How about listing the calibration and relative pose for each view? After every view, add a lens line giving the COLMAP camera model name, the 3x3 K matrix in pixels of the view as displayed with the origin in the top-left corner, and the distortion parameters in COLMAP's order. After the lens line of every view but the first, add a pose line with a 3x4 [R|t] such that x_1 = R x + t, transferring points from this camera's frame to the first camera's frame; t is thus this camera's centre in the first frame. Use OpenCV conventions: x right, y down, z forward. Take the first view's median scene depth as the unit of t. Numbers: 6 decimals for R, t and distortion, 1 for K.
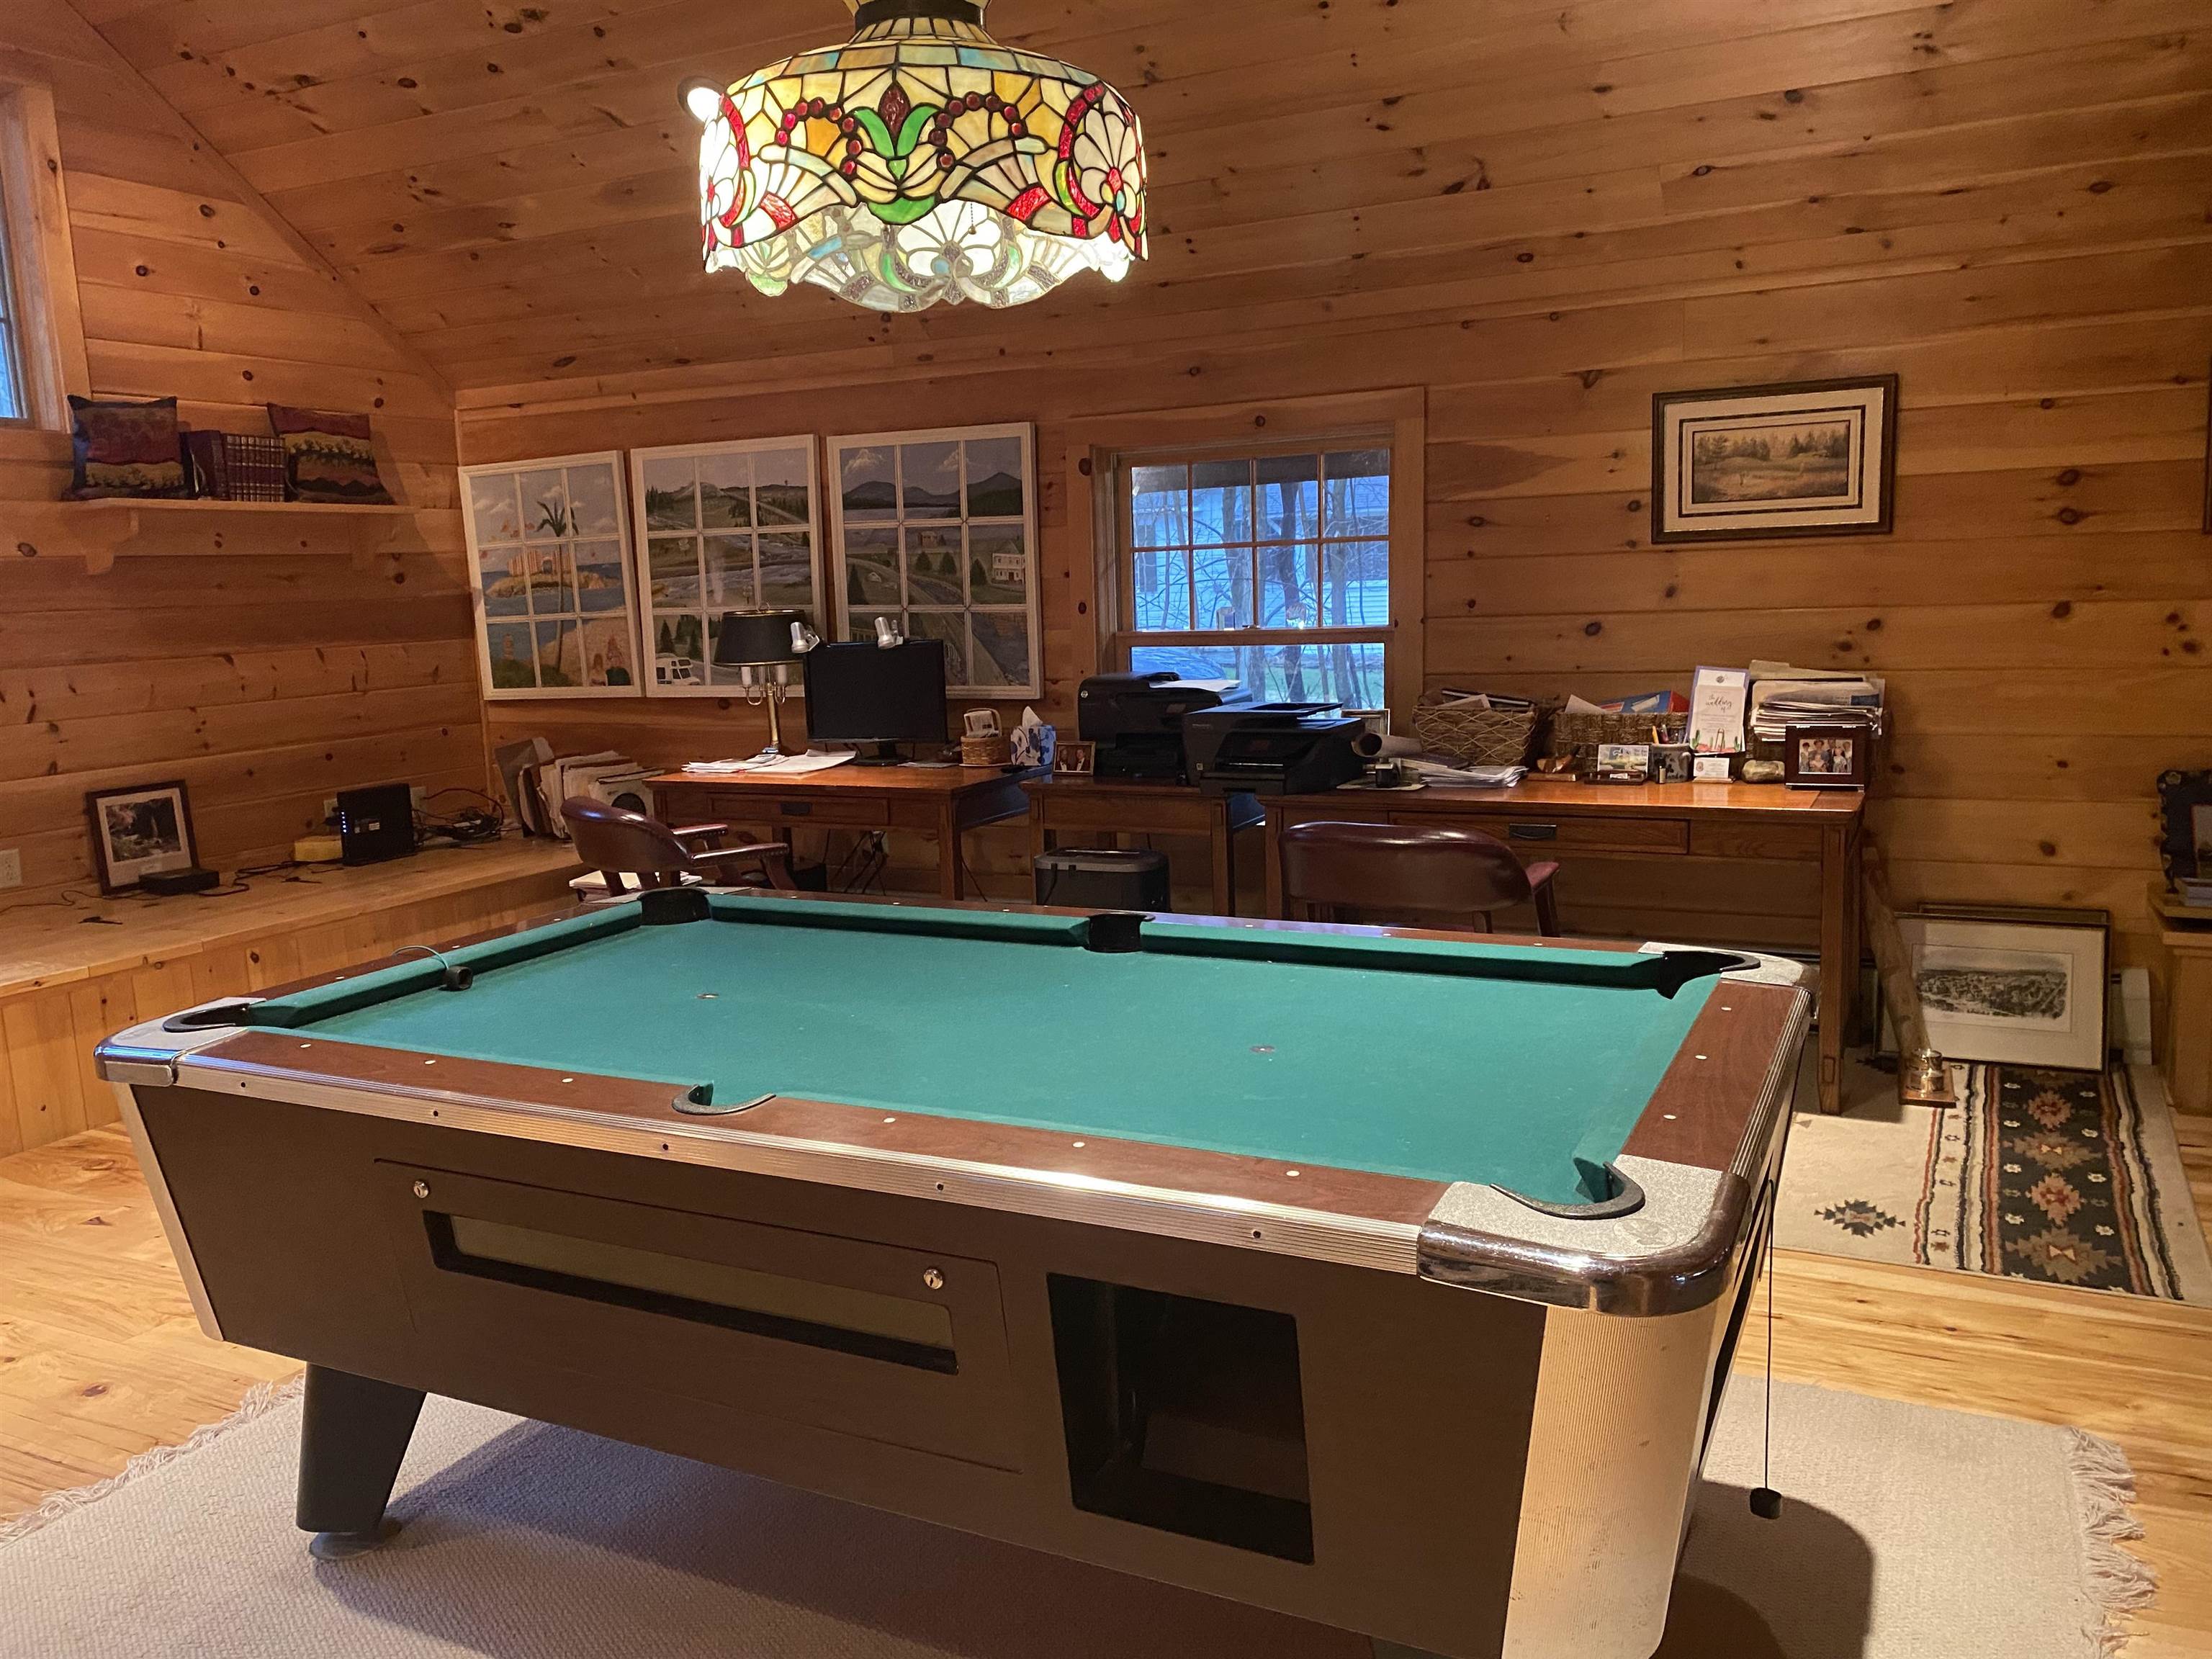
lens RADIAL K [[1682.7, 0, 1105.6], [0, 1682.7, 847.6], [0, 0, 1]] dist [0.019966, -0.017383]
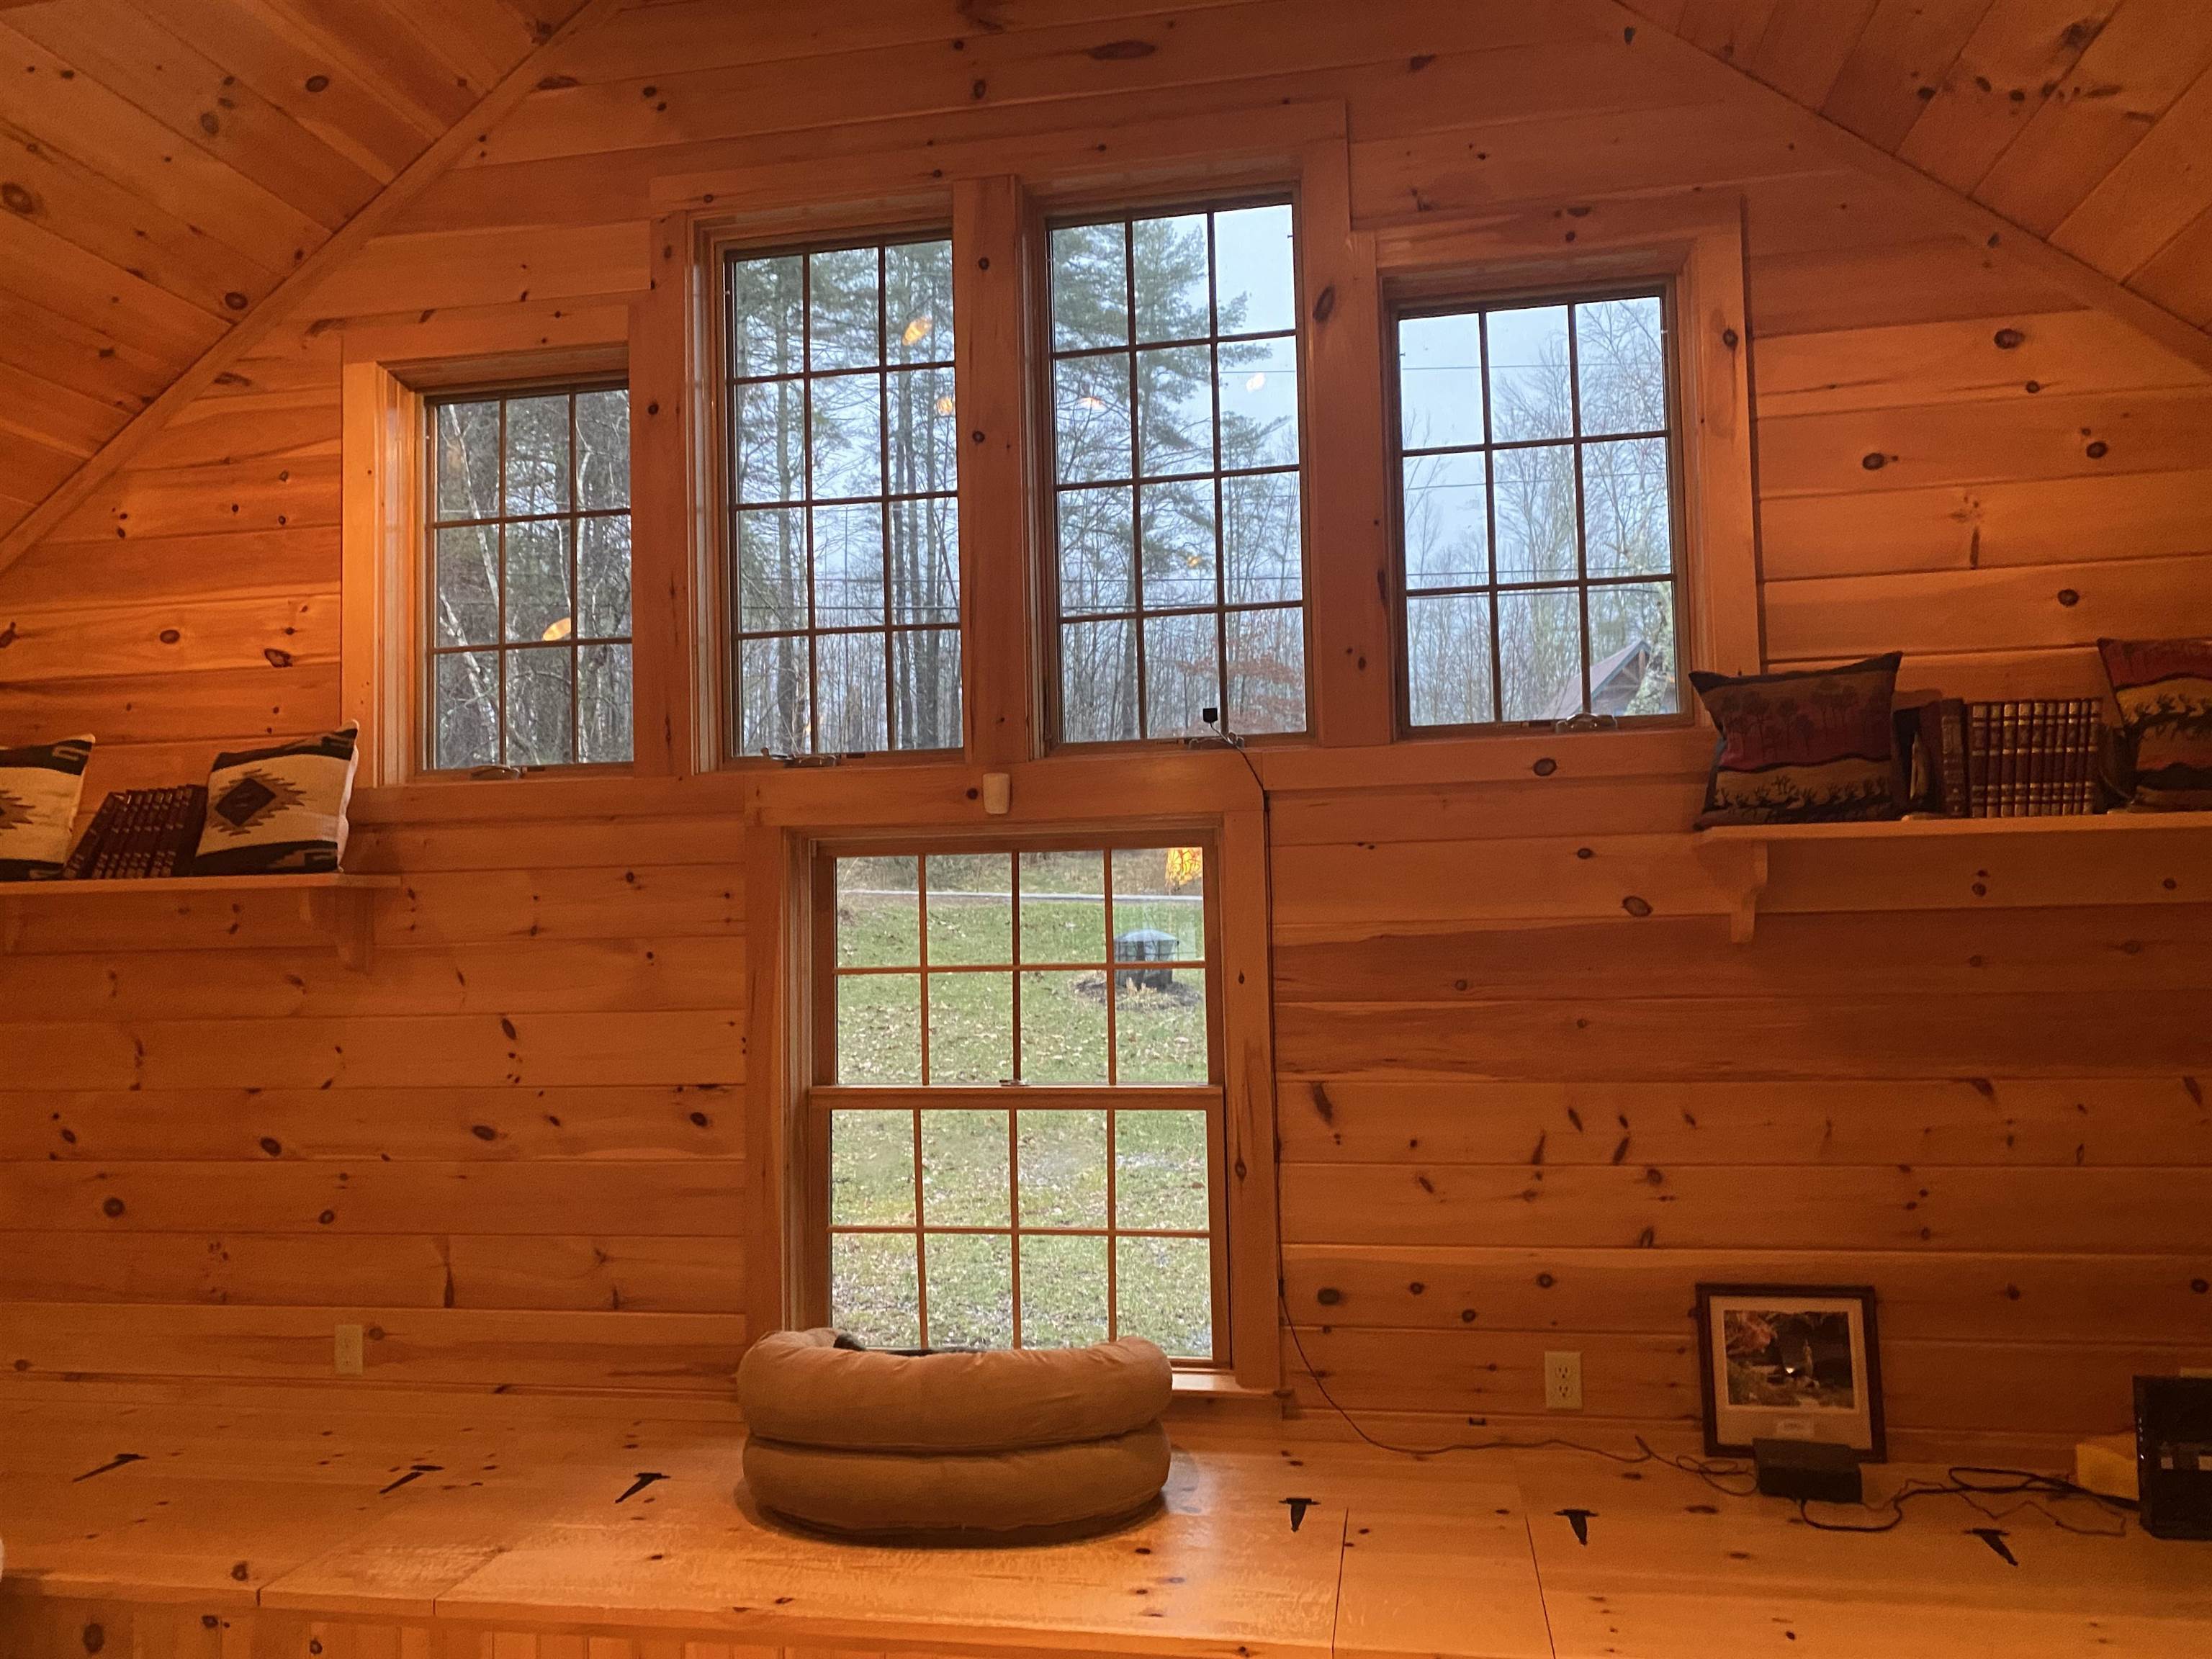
lens RADIAL K [[1682.7, 0, 1089.6], [0, 1682.7, 837.6], [0, 0, 1]] dist [0.019966, -0.017383]
pose [[0.271086, -0.023267, -0.962274, -0.050156], [-0.141468, 0.987889, -0.063740, -0.120314], [0.952103, 0.153410, 0.264511, 0.568073]]
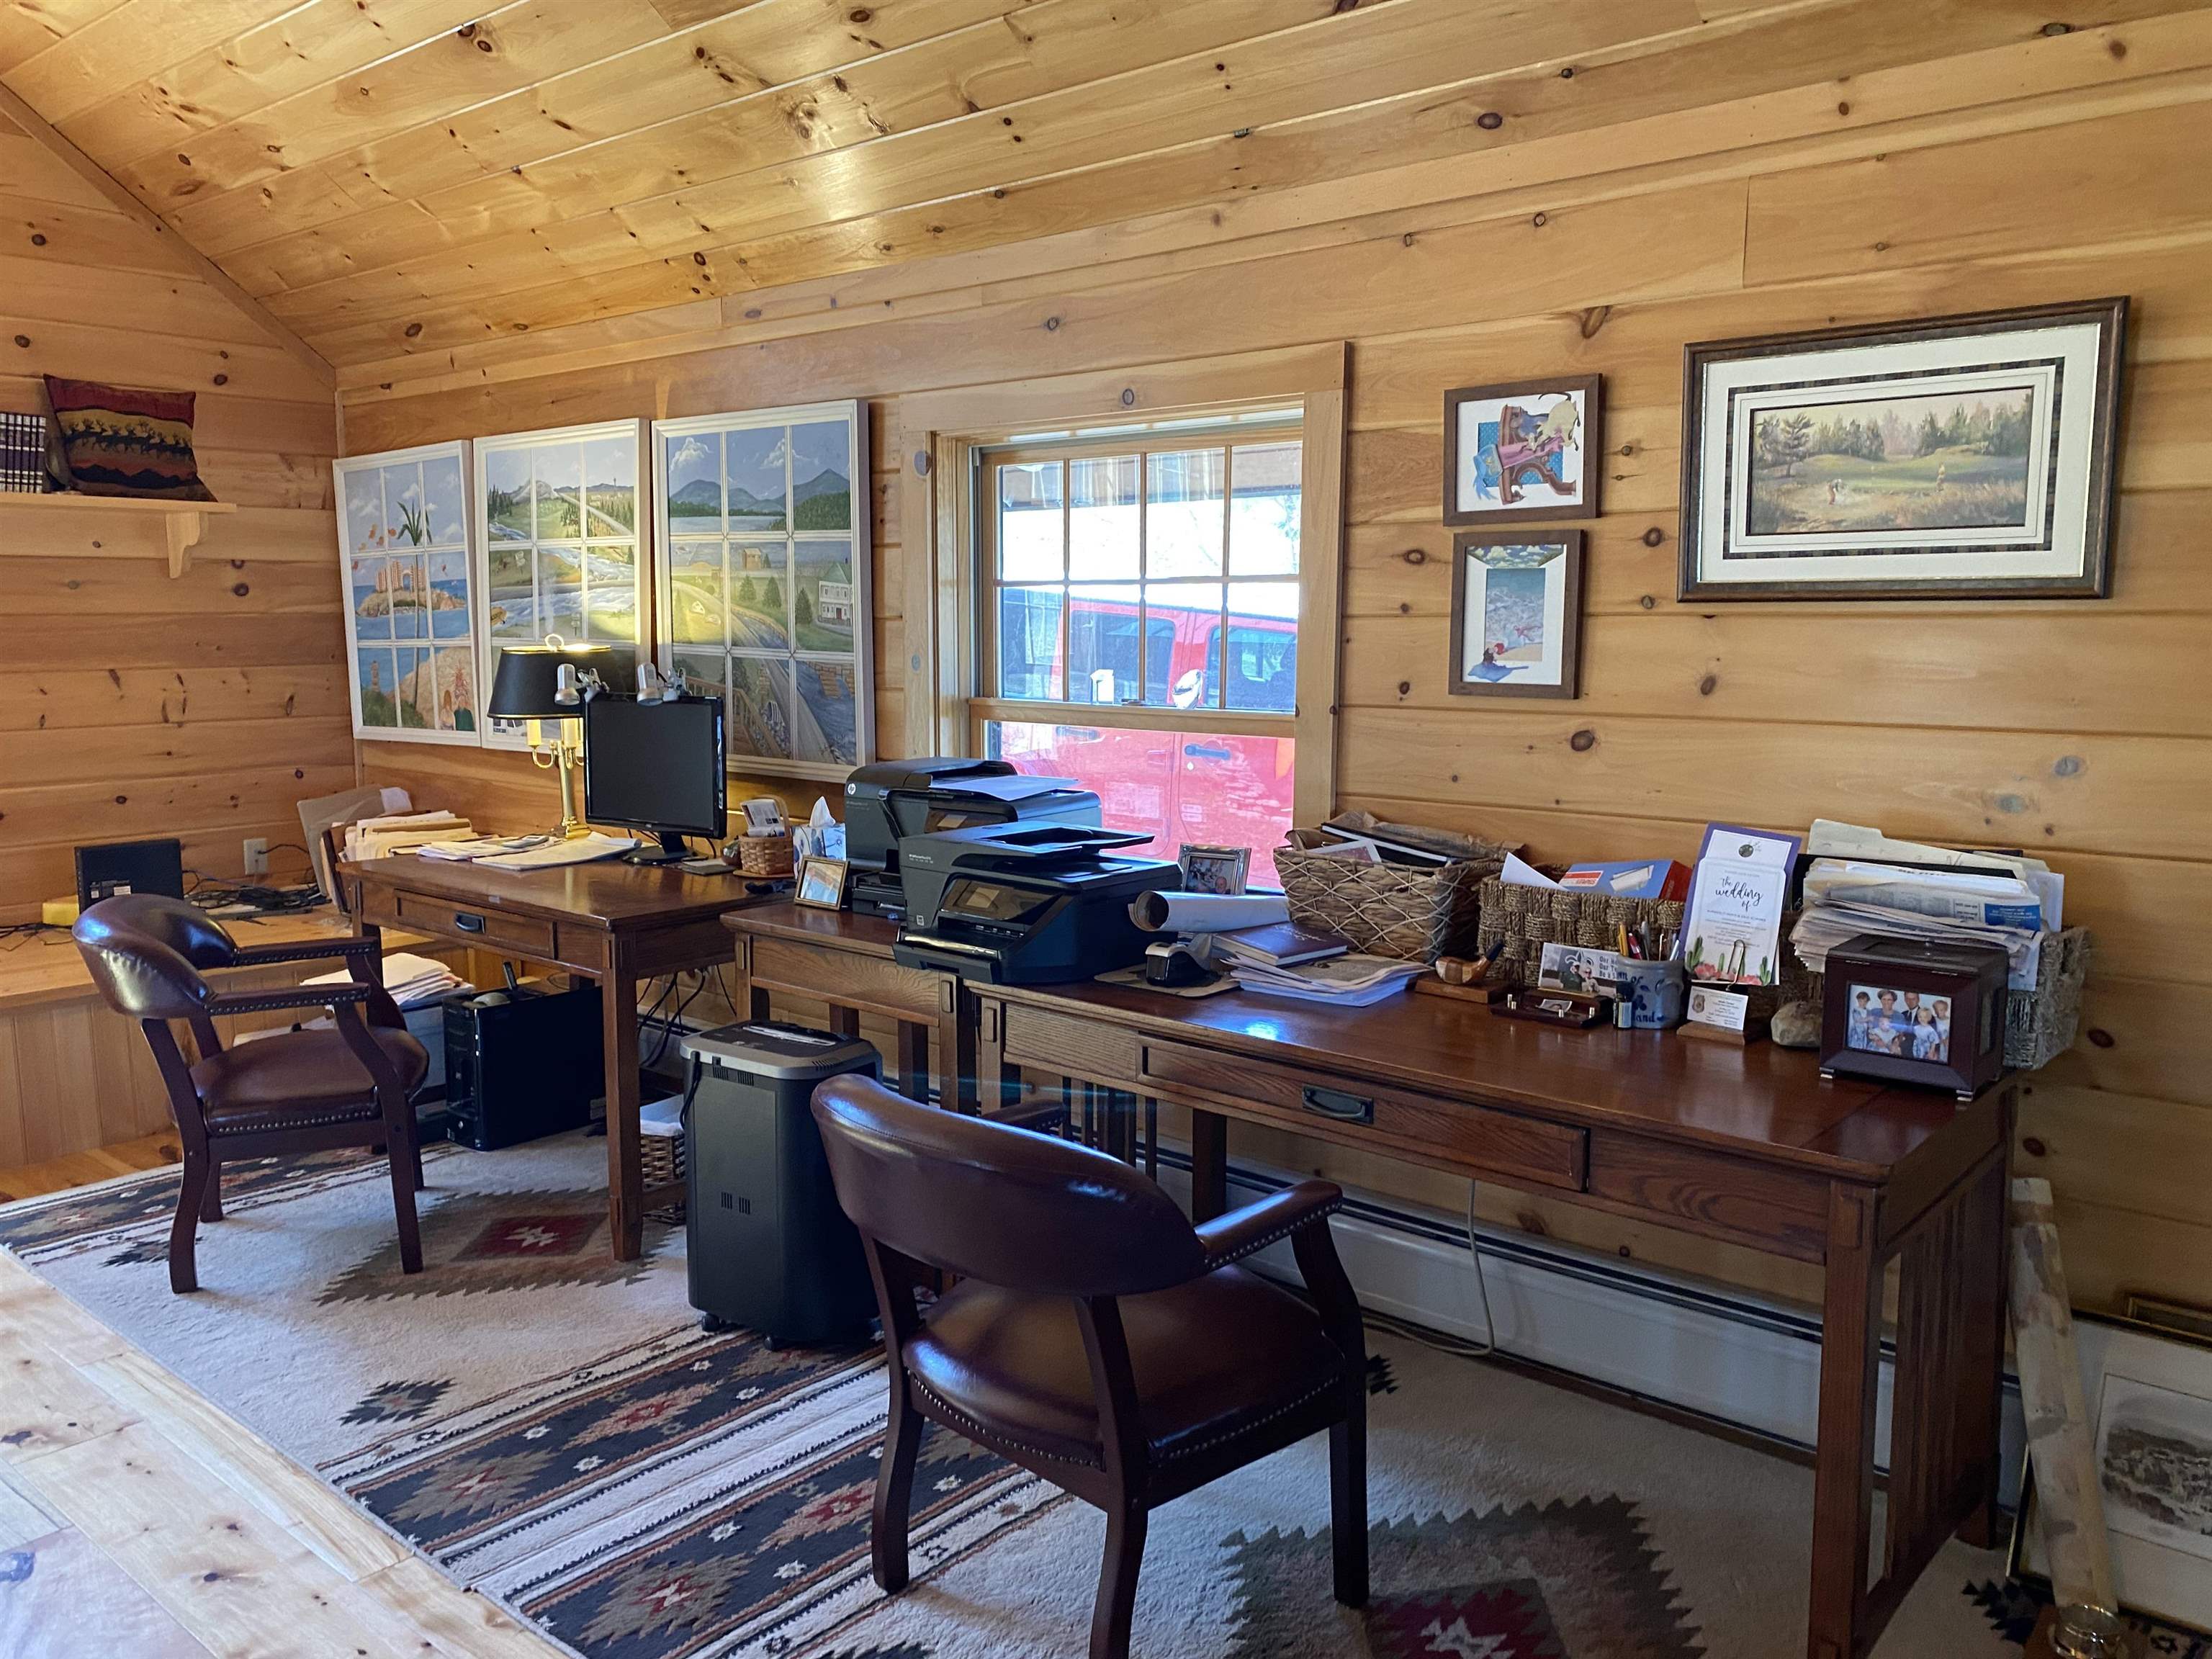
lens RADIAL K [[1682.7, 0, 1108.3], [0, 1682.7, 846.9], [0, 0, 1]] dist [0.019966, -0.017383]
pose [[0.970129, 0.068961, -0.232581, 0.232931], [-0.072973, 0.997296, -0.008678, -0.064964], [0.231354, 0.025391, 0.972538, 0.331611]]
